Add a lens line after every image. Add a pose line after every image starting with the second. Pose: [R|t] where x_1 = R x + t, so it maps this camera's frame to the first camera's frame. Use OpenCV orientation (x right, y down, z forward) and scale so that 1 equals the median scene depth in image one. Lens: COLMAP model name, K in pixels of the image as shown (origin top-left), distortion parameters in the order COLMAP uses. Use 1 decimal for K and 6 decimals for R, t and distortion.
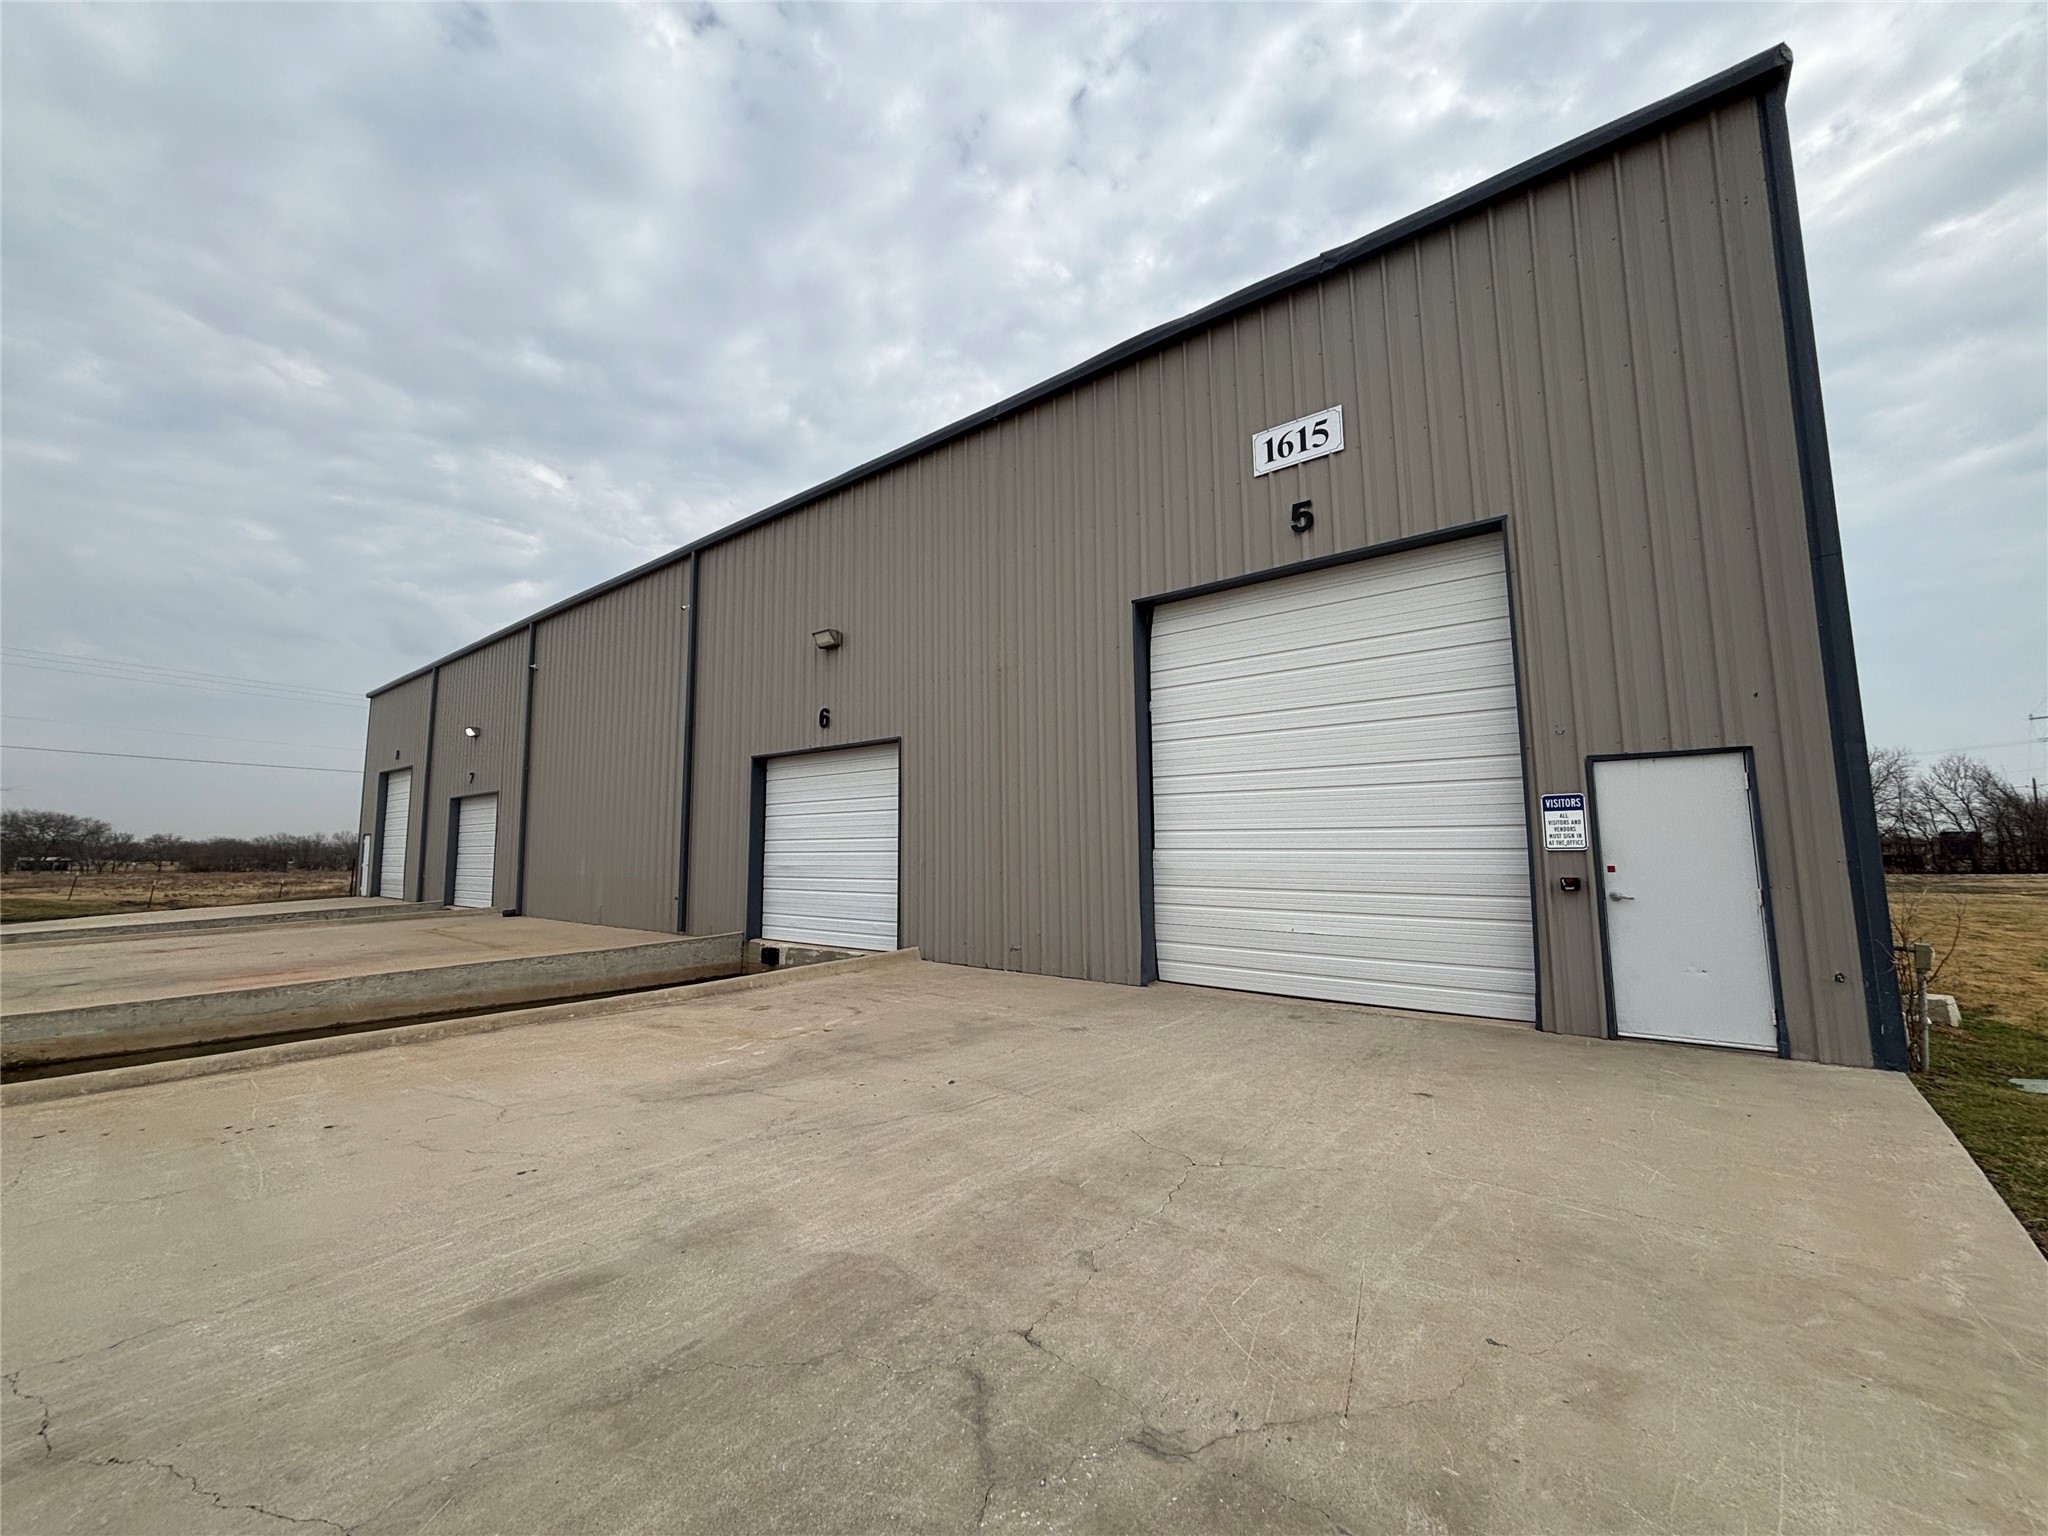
lens RADIAL K [[822.3, 0, 1022.6], [0, 822.3, 759.2], [0, 0, 1]] dist [0.003486, -0.001779]
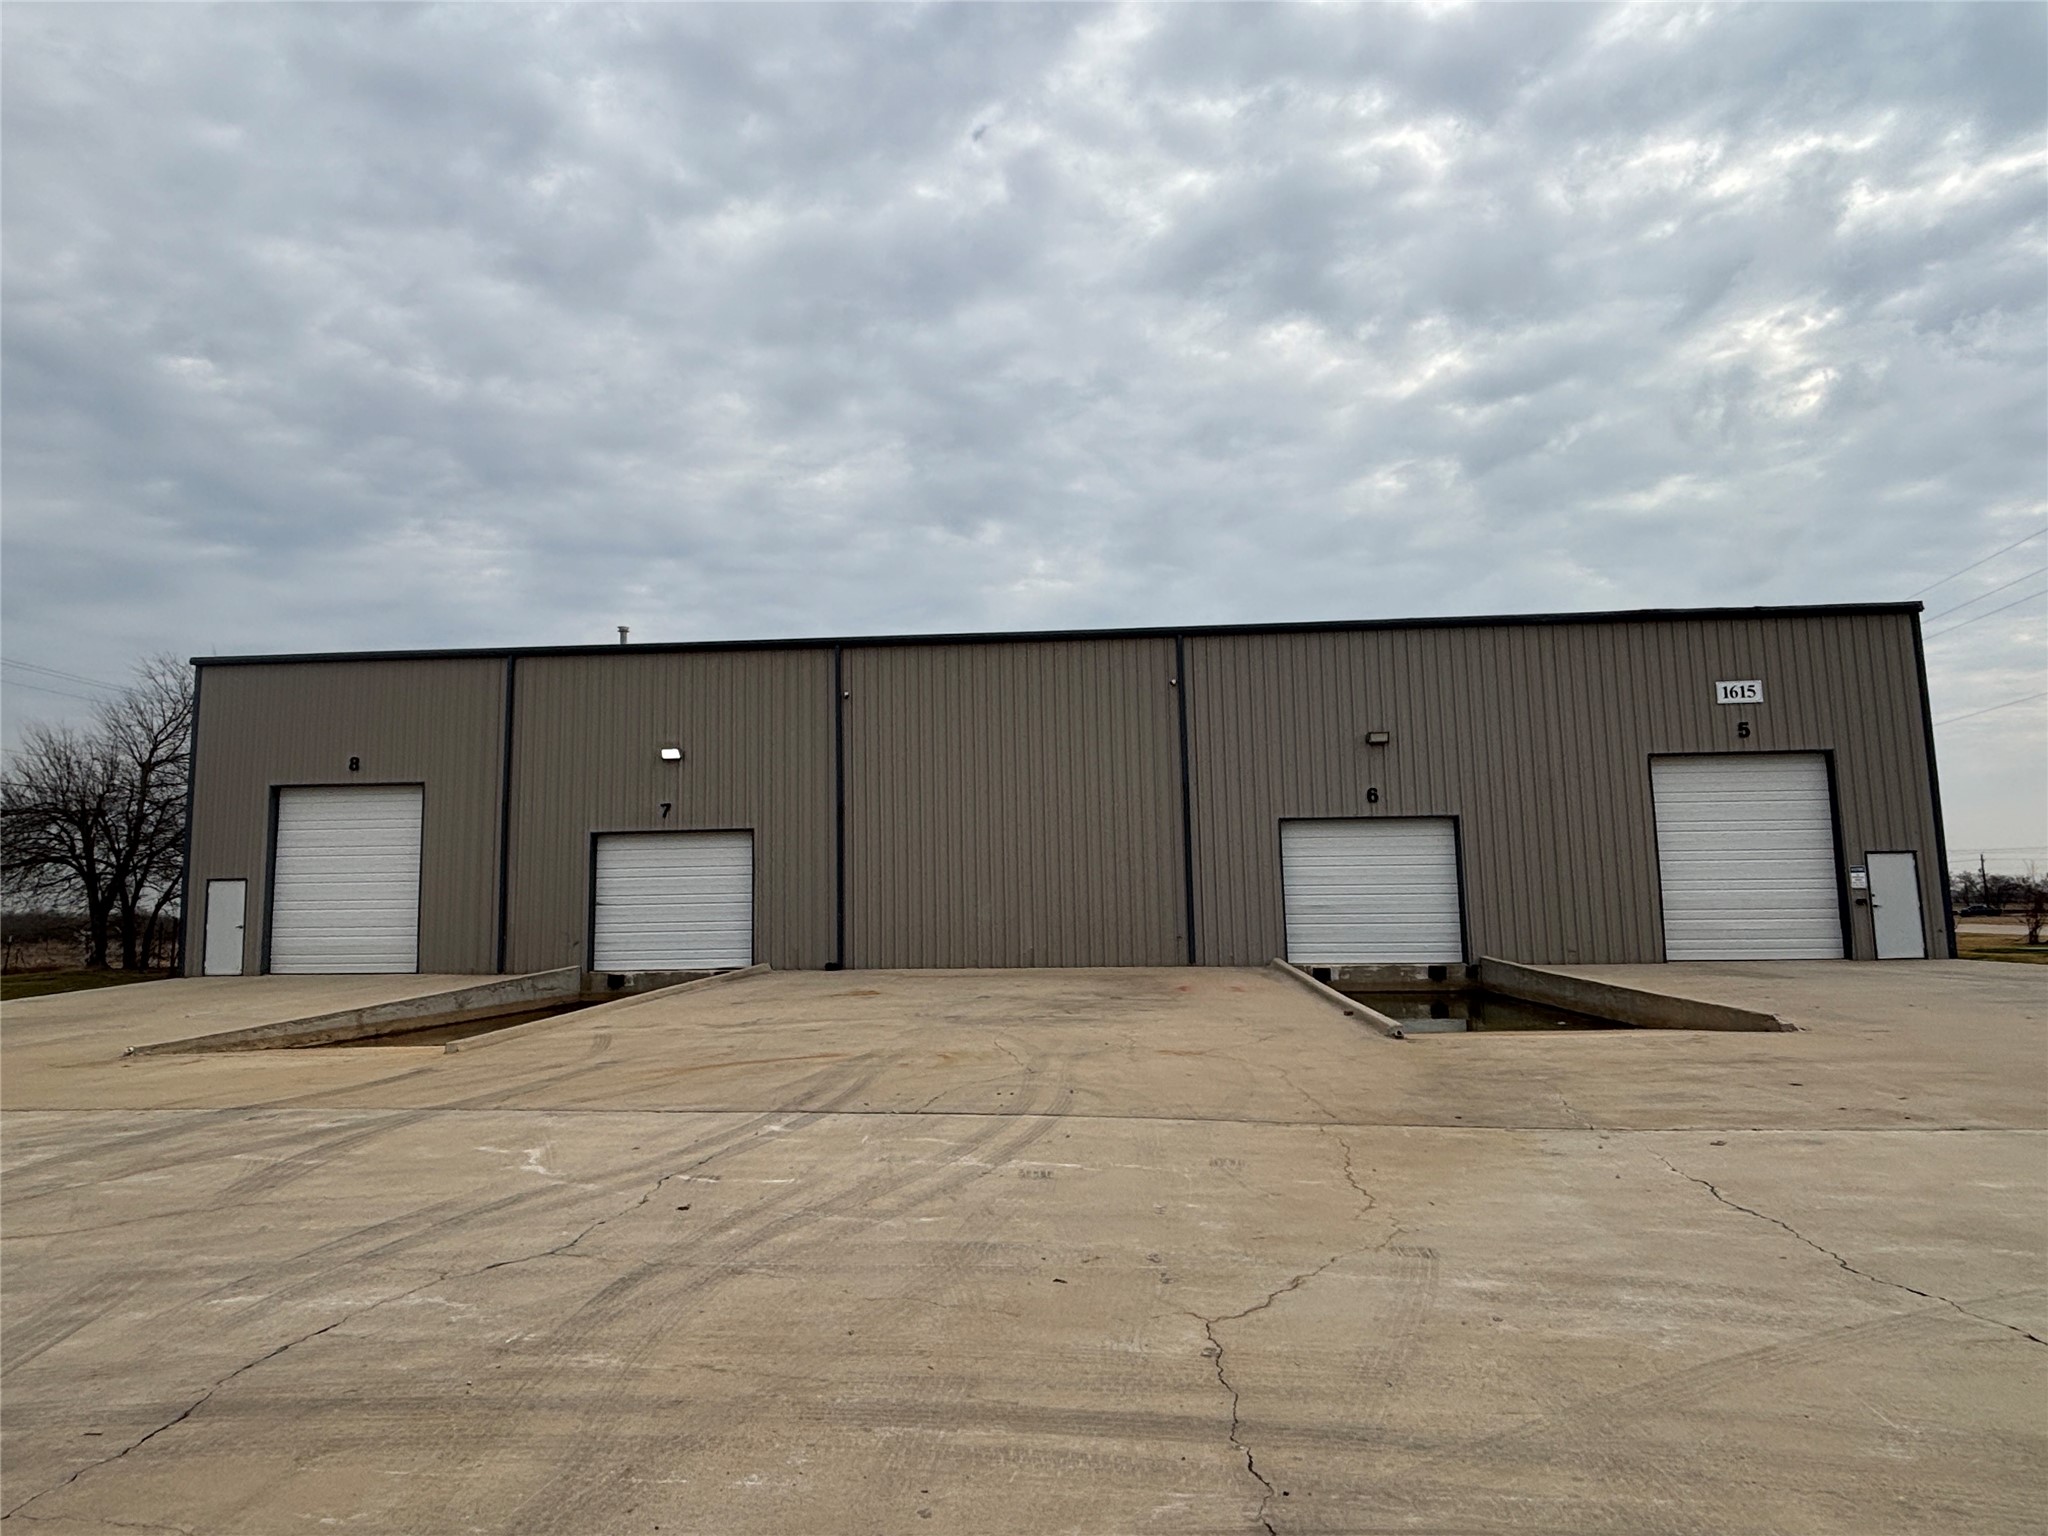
lens RADIAL K [[1189.2, 0, 1024.9], [0, 1189.2, 764.2], [0, 0, 1]] dist [0.004775, 0.001031]
pose [[0.828942, 0.062286, 0.555856, -2.844841], [-0.053799, 0.998051, -0.031605, -0.012991], [-0.556742, -0.003706, 0.830677, -0.495765]]
